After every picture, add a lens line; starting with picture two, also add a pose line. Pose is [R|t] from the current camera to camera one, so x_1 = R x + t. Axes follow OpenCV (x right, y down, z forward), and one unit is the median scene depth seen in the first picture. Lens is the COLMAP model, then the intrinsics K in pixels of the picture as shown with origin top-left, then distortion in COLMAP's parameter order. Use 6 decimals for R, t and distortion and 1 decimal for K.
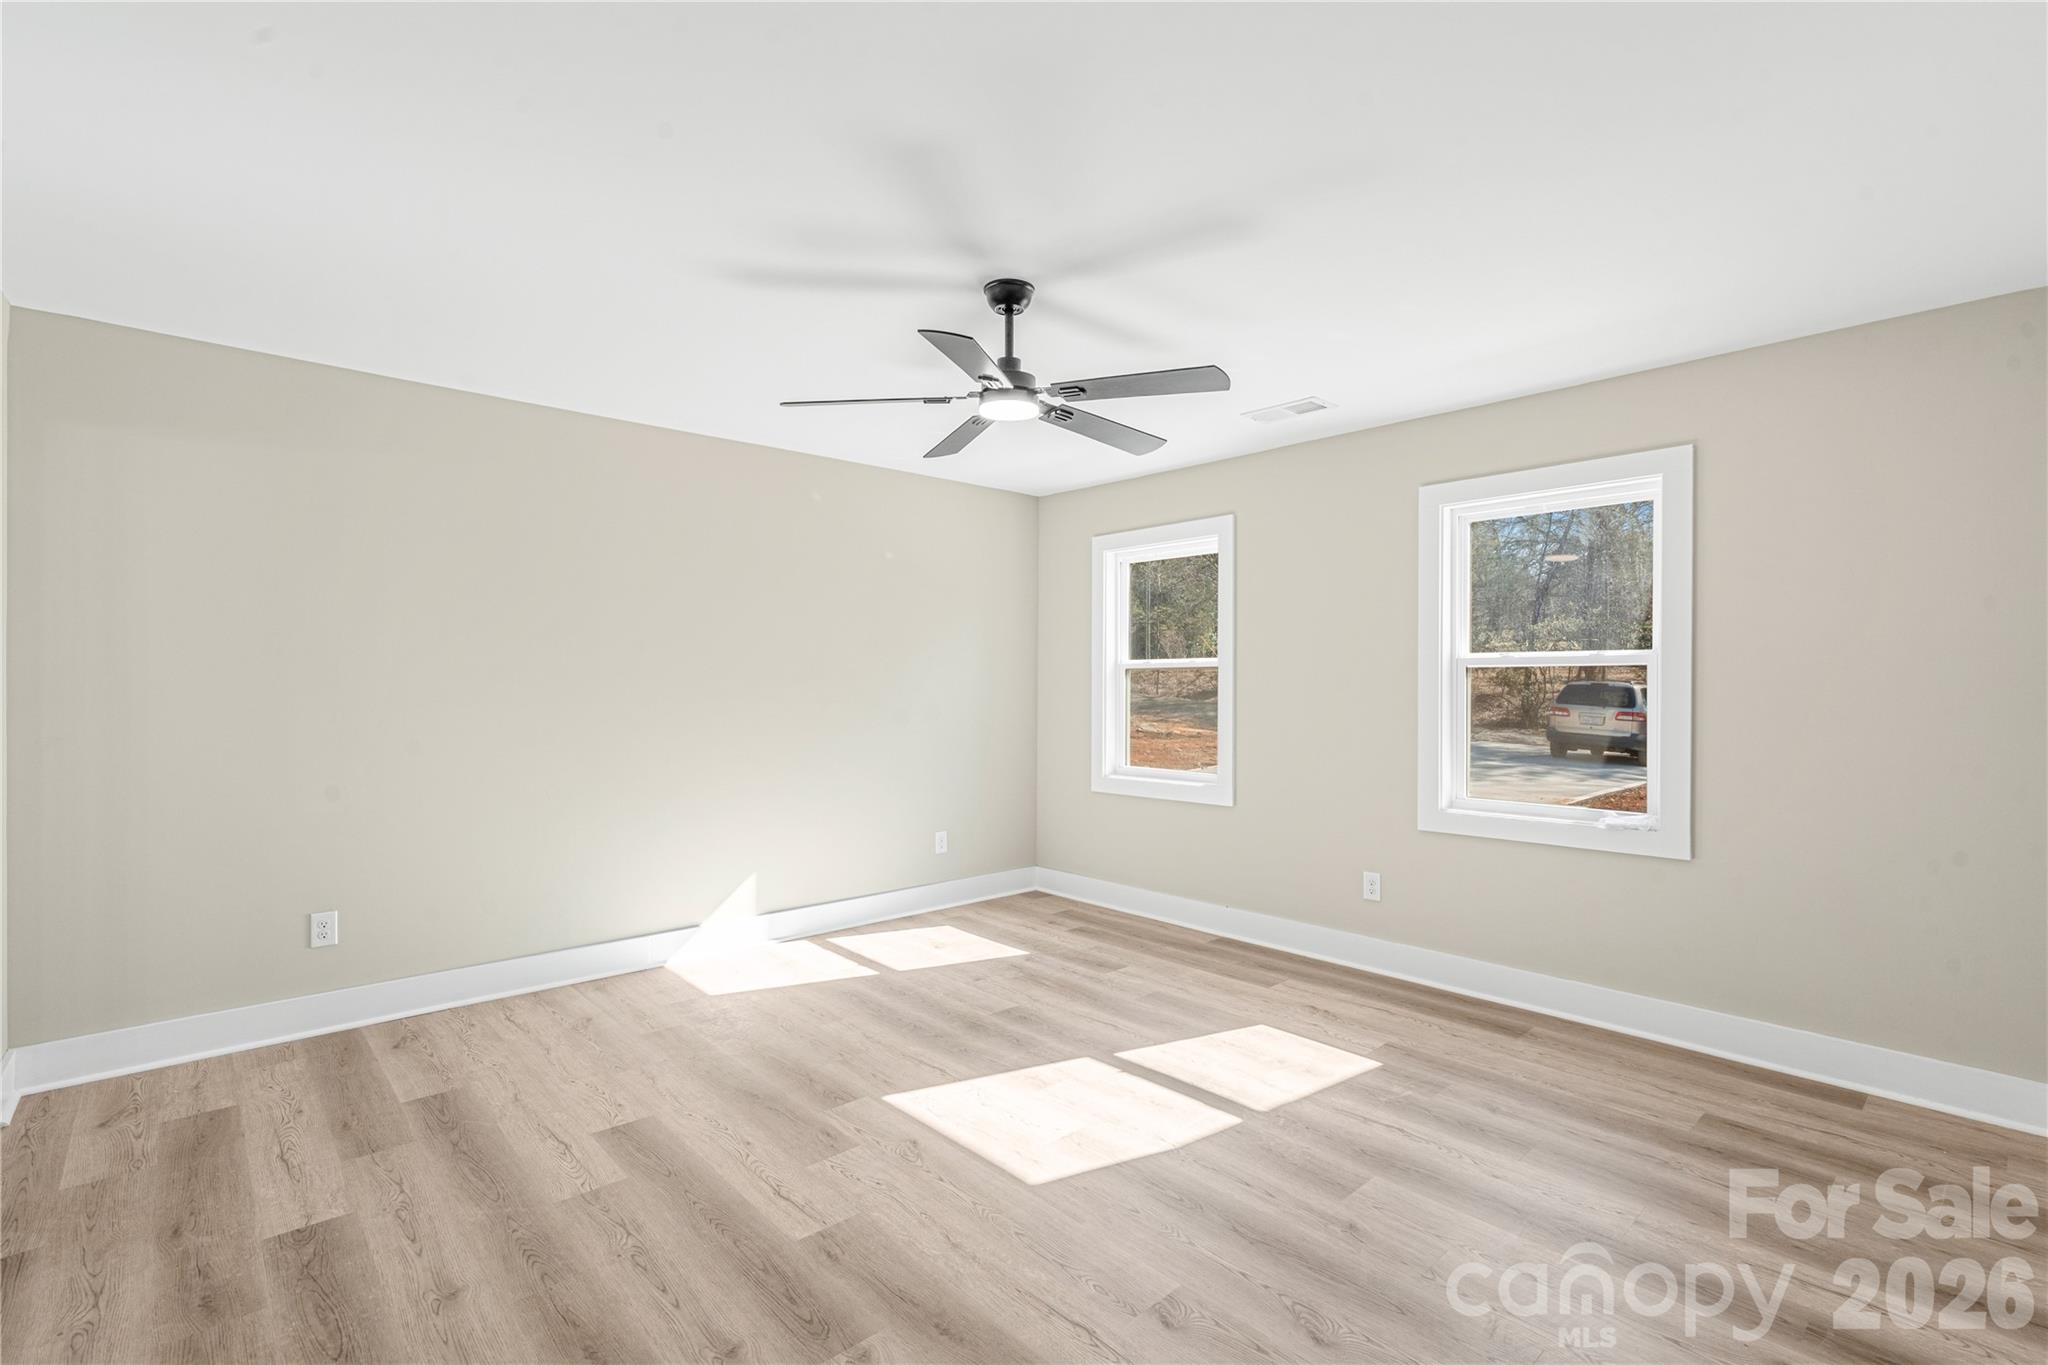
lens RADIAL K [[928.0, 0, 1023.5], [0, 928.0, 696.5], [0, 0, 1]] dist [-0.004008, 0.000712]
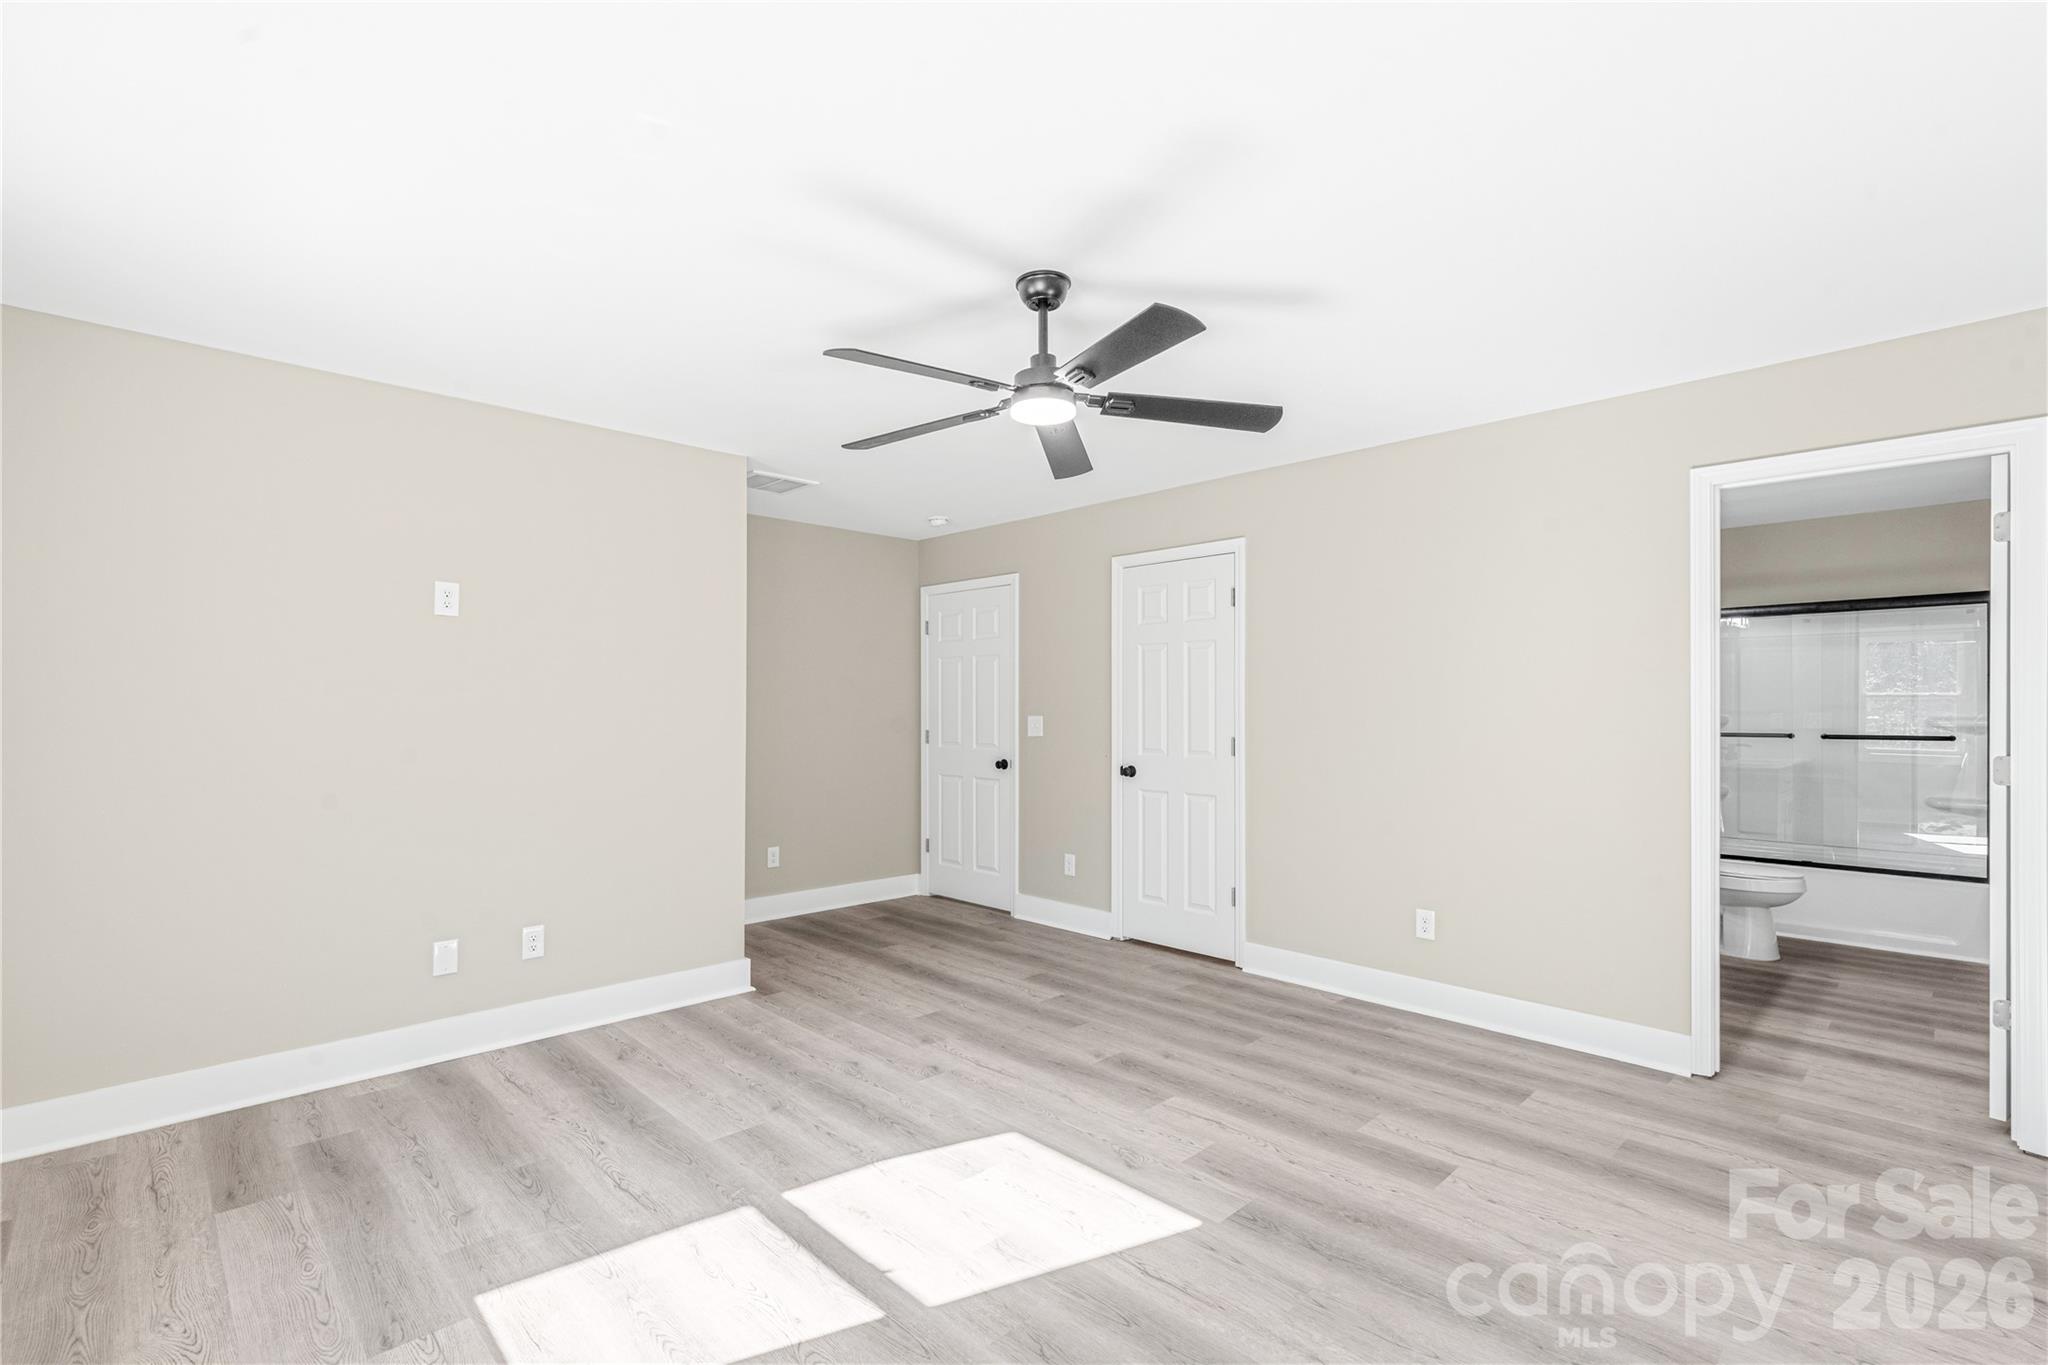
lens RADIAL K [[928.0, 0, 1023.5], [0, 928.0, 696.5], [0, 0, 1]] dist [-0.004008, 0.000712]
pose [[-0.999622, -0.006094, -0.026822, 0.029384], [-0.006218, 0.999970, 0.004538, -0.033736], [0.026793, 0.004703, -0.999630, 2.051406]]
